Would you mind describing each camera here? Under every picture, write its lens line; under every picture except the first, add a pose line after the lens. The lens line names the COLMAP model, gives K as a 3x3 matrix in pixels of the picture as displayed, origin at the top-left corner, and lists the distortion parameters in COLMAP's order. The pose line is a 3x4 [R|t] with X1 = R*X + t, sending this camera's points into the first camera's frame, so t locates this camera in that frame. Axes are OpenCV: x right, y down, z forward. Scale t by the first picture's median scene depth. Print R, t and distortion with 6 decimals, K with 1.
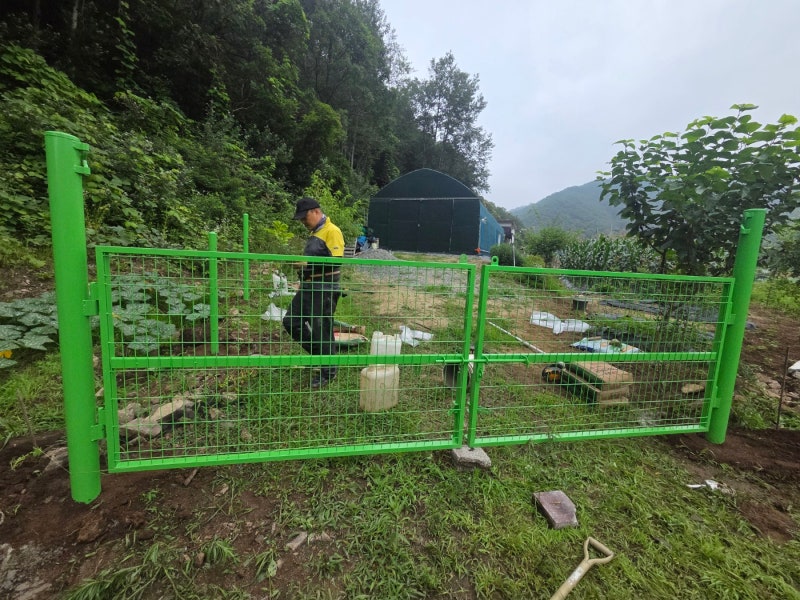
lens RADIAL K [[324.4, 0, 400.0], [0, 324.4, 300.0], [0, 0, 1]] dist [-0.001066, -0.000042]
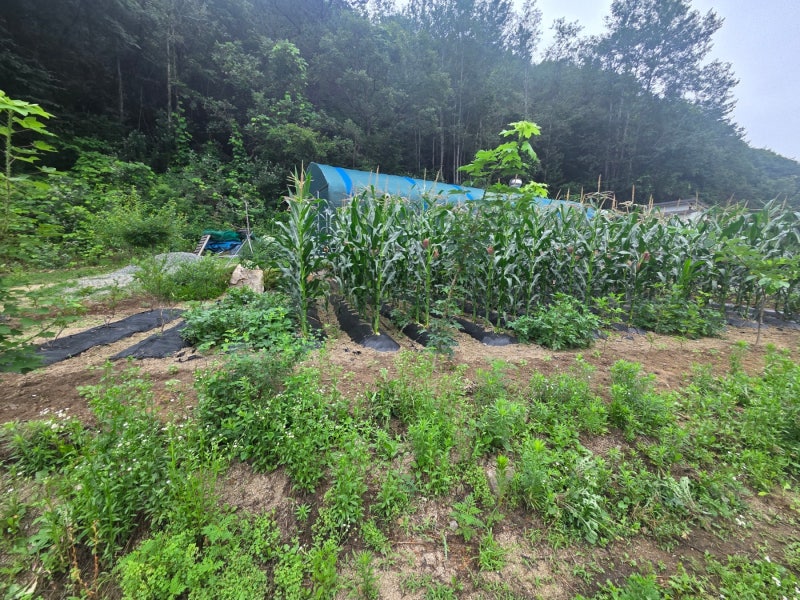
lens RADIAL K [[322.7, 0, 400.0], [0, 322.7, 300.0], [0, 0, 1]] dist [0.002075, 0.000229]
pose [[0.750830, 0.049613, -0.658629, 1.389987], [-0.075094, 0.997121, -0.010495, -0.023176], [0.656212, 0.057339, 0.752395, 0.789837]]
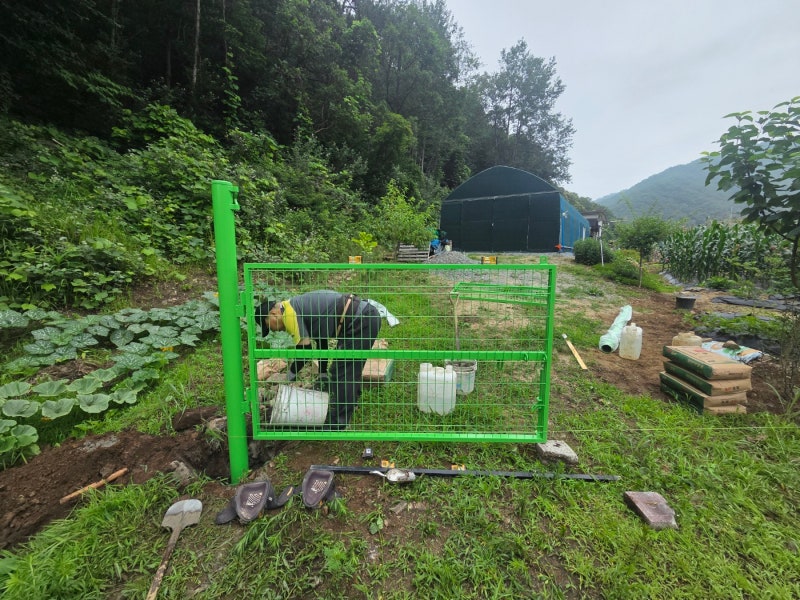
lens RADIAL K [[327.4, 0, 401.2], [0, 327.4, 298.3], [0, 0, 1]] dist [0.001666, 0.000204]
pose [[0.976480, -0.021083, -0.214573, -0.005977], [0.018461, 0.999728, -0.014219, 0.000652], [0.214815, 0.009924, 0.976604, -0.025172]]
